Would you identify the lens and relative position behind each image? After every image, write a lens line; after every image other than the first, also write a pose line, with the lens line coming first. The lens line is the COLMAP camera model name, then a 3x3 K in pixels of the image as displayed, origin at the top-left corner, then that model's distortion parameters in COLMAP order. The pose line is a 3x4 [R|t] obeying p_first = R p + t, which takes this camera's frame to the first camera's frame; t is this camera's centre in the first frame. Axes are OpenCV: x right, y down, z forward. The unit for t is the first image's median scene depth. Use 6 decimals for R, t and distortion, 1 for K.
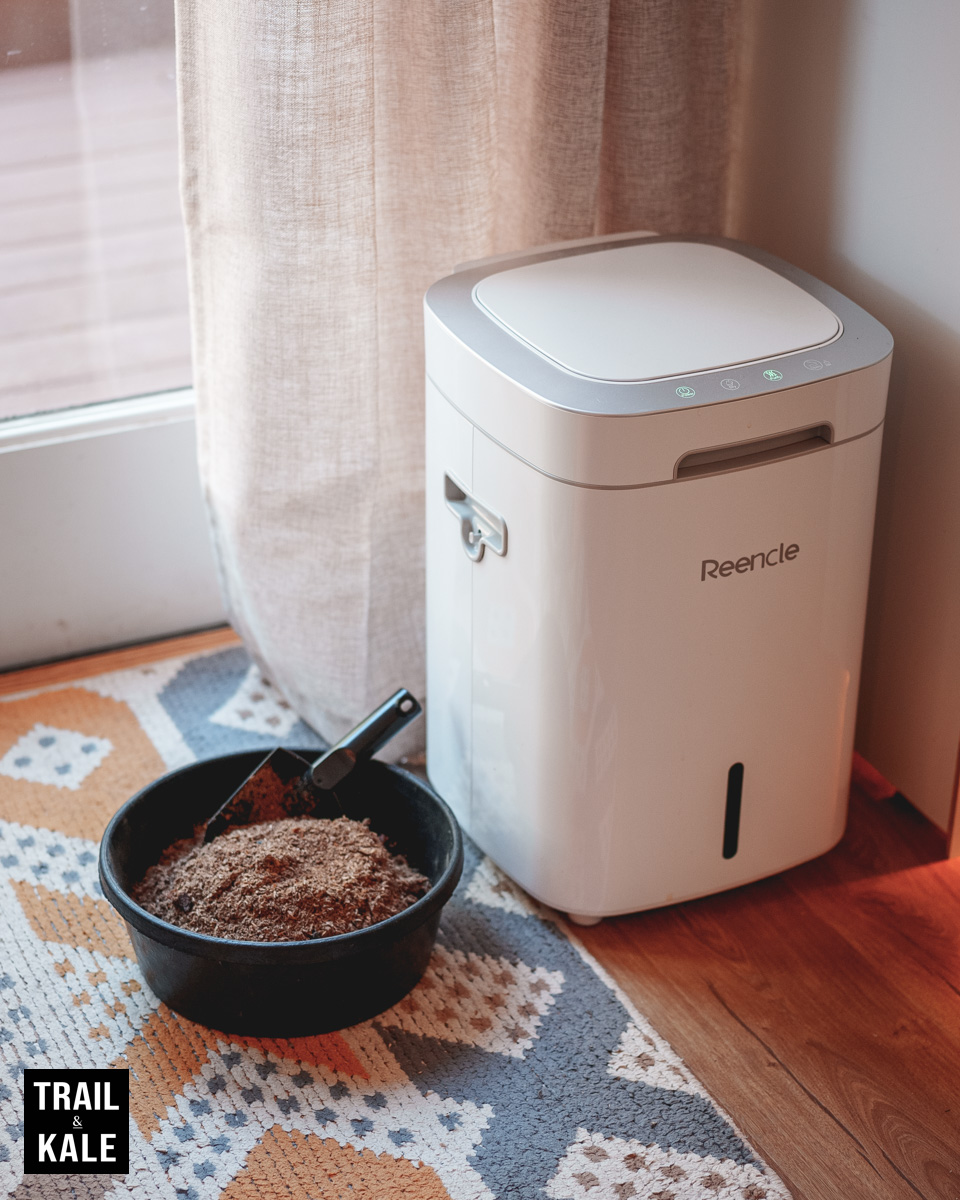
lens RADIAL K [[2116.2, 0, 497.7], [0, 2116.2, 617.4], [0, 0, 1]] dist [-0.066933, 0.000000]
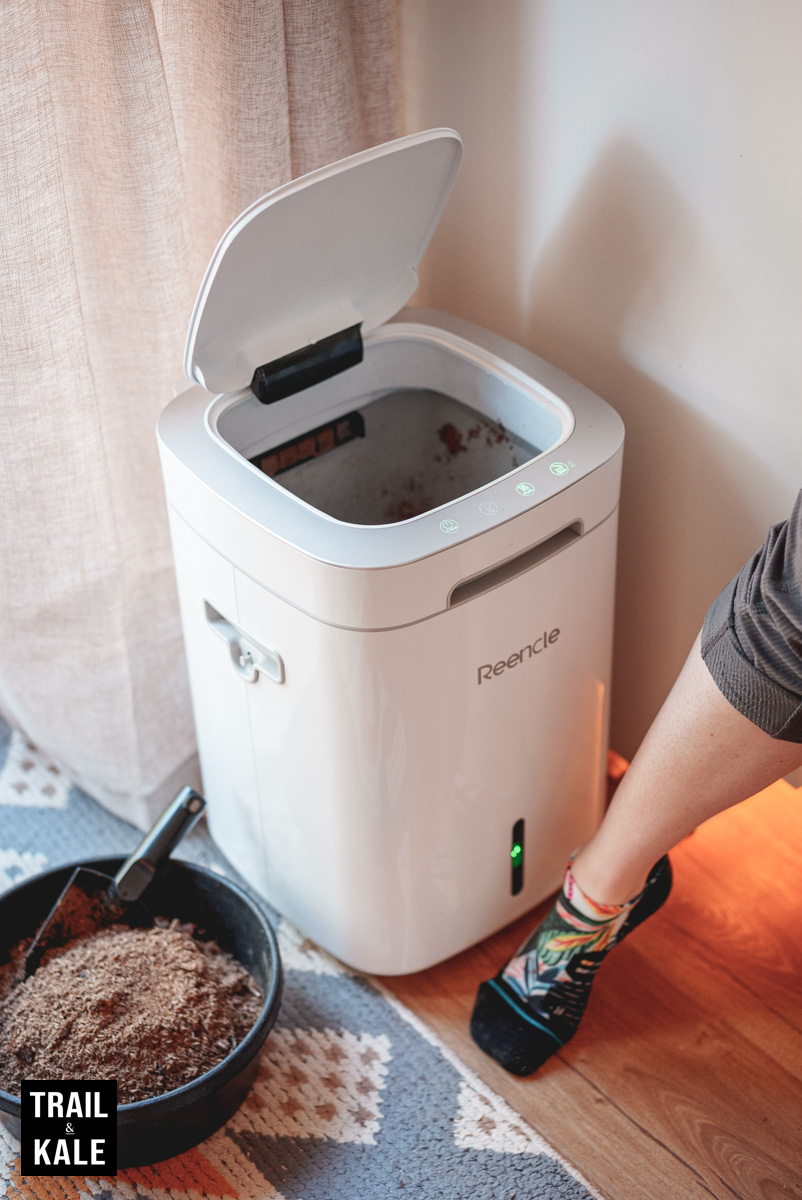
lens RADIAL K [[1714.3, 0, 374.7], [0, 1714.3, 560.4], [0, 0, 1]] dist [-0.087516, 0.000000]
pose [[0.976955, -0.162640, 0.138229, -0.055255], [0.145254, 0.981110, 0.127767, -0.179128], [-0.156397, -0.104744, 0.982125, 0.177954]]
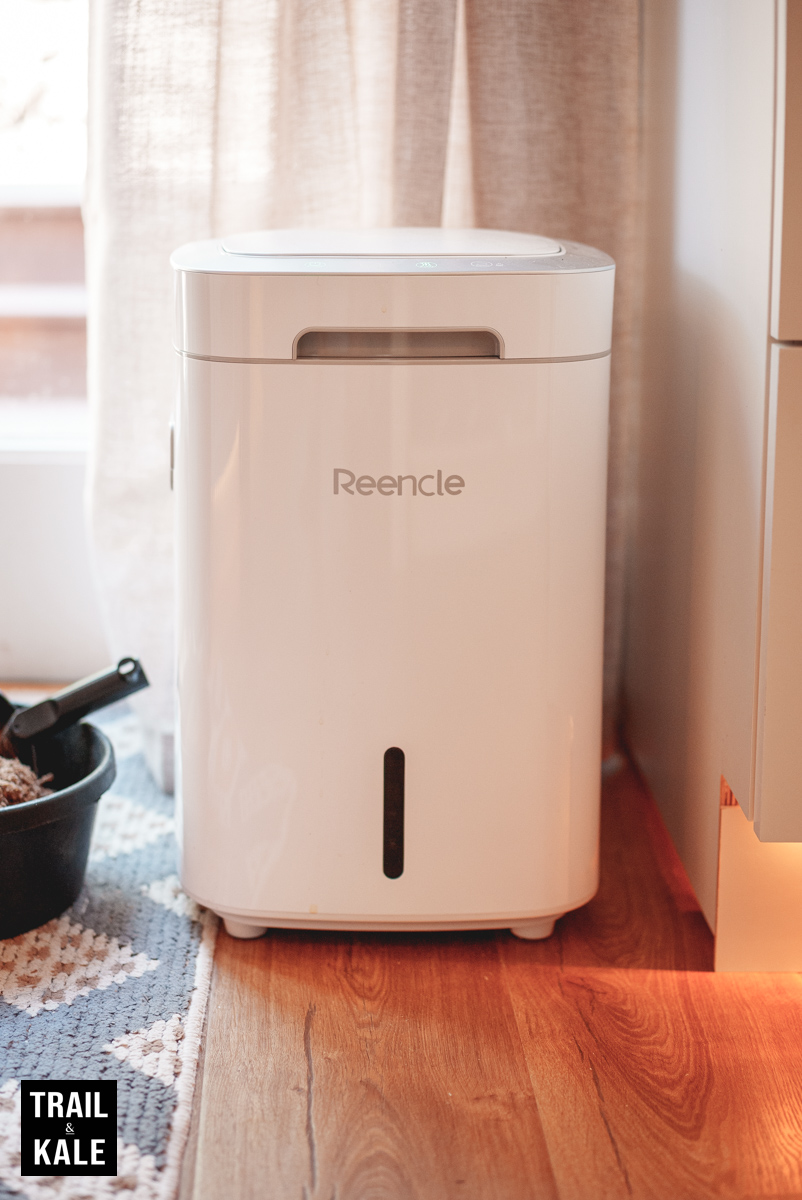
lens RADIAL K [[1823.1, 0, 358.0], [0, 1823.1, 397.3], [0, 0, 1]] dist [-0.064068, 0.000000]
pose [[0.910485, 0.062319, -0.408820, 0.386418], [-0.208327, 0.923097, -0.323252, 0.176600], [0.357236, 0.379484, 0.853449, 0.317719]]
